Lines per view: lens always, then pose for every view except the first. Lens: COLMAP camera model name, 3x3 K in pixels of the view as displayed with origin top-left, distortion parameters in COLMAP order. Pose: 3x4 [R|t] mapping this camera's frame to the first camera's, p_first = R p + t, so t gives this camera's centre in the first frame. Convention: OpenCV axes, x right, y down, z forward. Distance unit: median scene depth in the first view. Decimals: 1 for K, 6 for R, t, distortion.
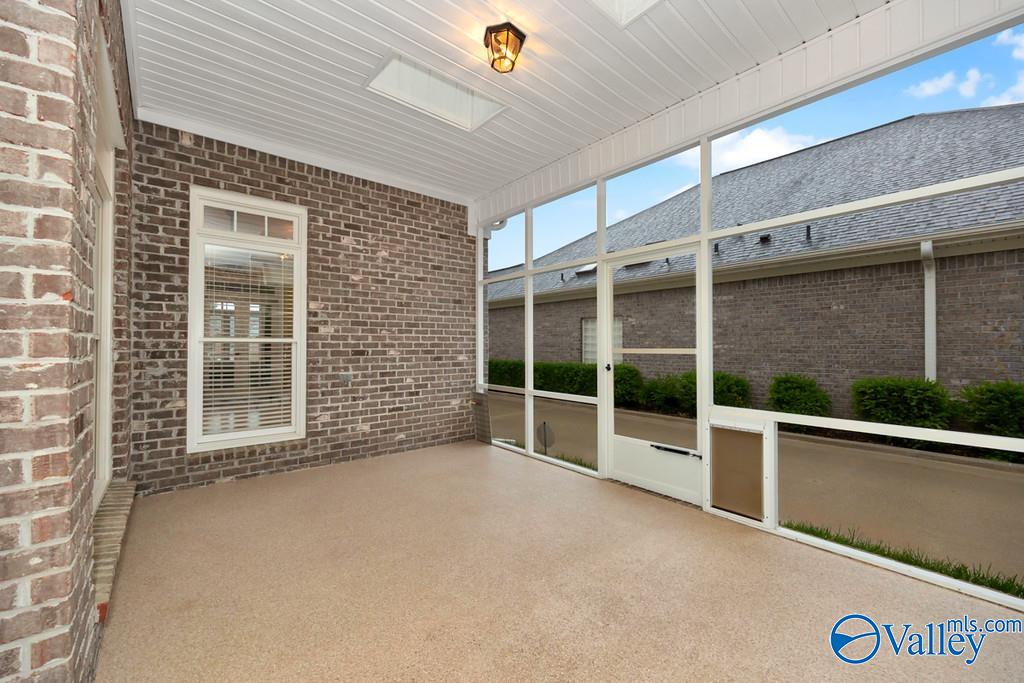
lens RADIAL K [[412.5, 0, 478.8], [0, 412.5, 341.1], [0, 0, 1]] dist [0.000181, -0.000060]
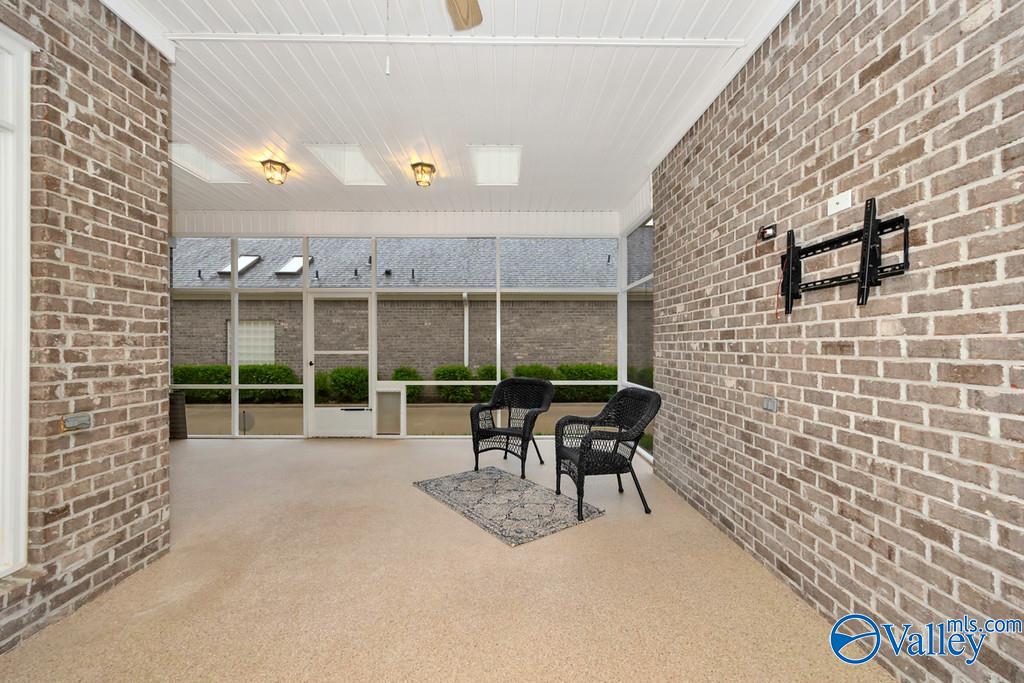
lens RADIAL K [[413.2, 0, 518.6], [0, 413.2, 349.1], [0, 0, 1]] dist [0.000090, -0.000107]
pose [[0.593161, -0.005767, 0.805063, -0.398461], [-0.008577, 0.999872, 0.013481, -0.014415], [-0.805038, -0.014901, 0.593036, -0.444334]]
